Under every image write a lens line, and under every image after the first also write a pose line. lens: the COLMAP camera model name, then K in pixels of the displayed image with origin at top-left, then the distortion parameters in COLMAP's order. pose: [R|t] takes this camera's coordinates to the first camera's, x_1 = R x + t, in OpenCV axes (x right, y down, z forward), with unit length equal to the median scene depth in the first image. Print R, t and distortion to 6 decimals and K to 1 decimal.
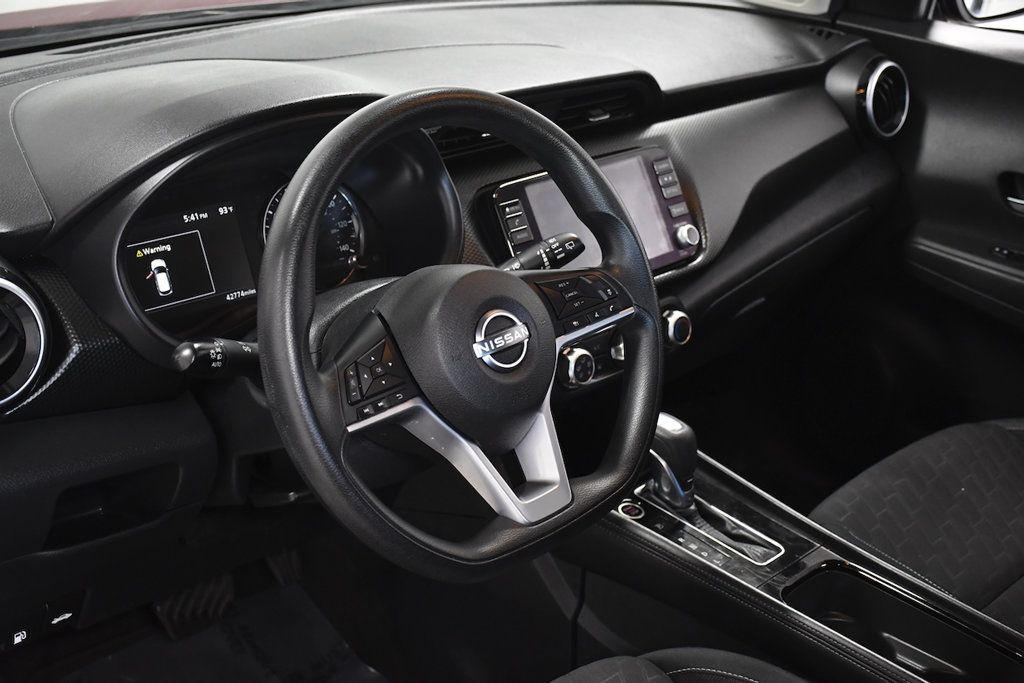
lens RADIAL K [[1308.7, 0, 512.0], [0, 1308.7, 341.5], [0, 0, 1]] dist [0.019542, 0.011487]
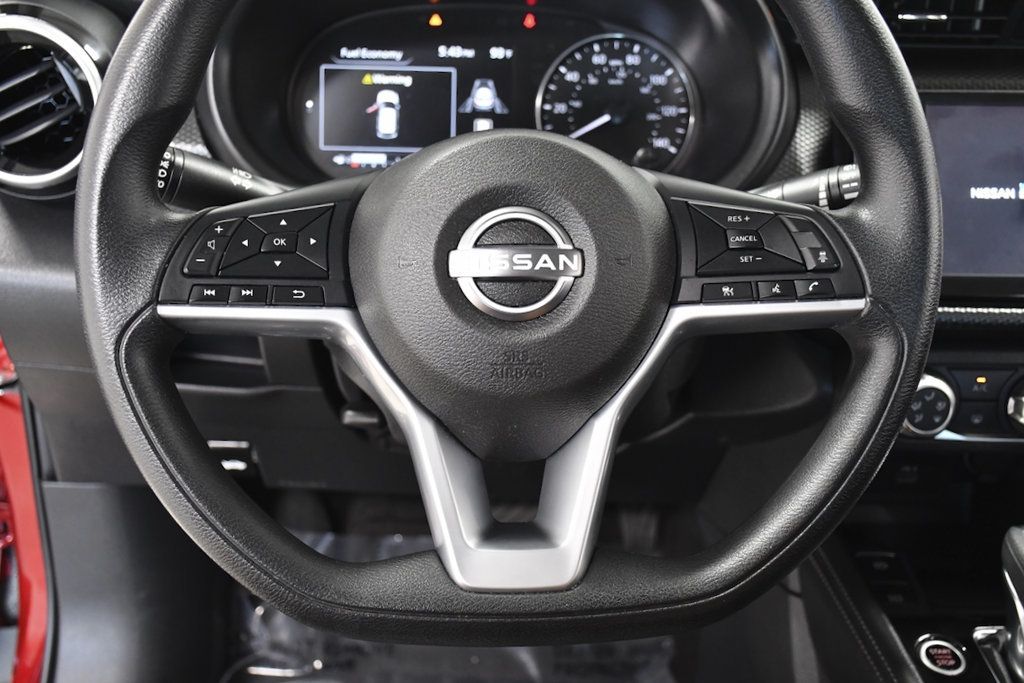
lens RADIAL K [[1085.4, 0, 512.0], [0, 1085.4, 341.5], [0, 0, 1]] dist [-0.042686, 0.015066]
pose [[0.723884, 0.299126, -0.621704, 0.266806], [-0.277444, 0.951260, 0.134646, -0.029163], [0.631678, 0.075020, 0.771593, 0.589053]]
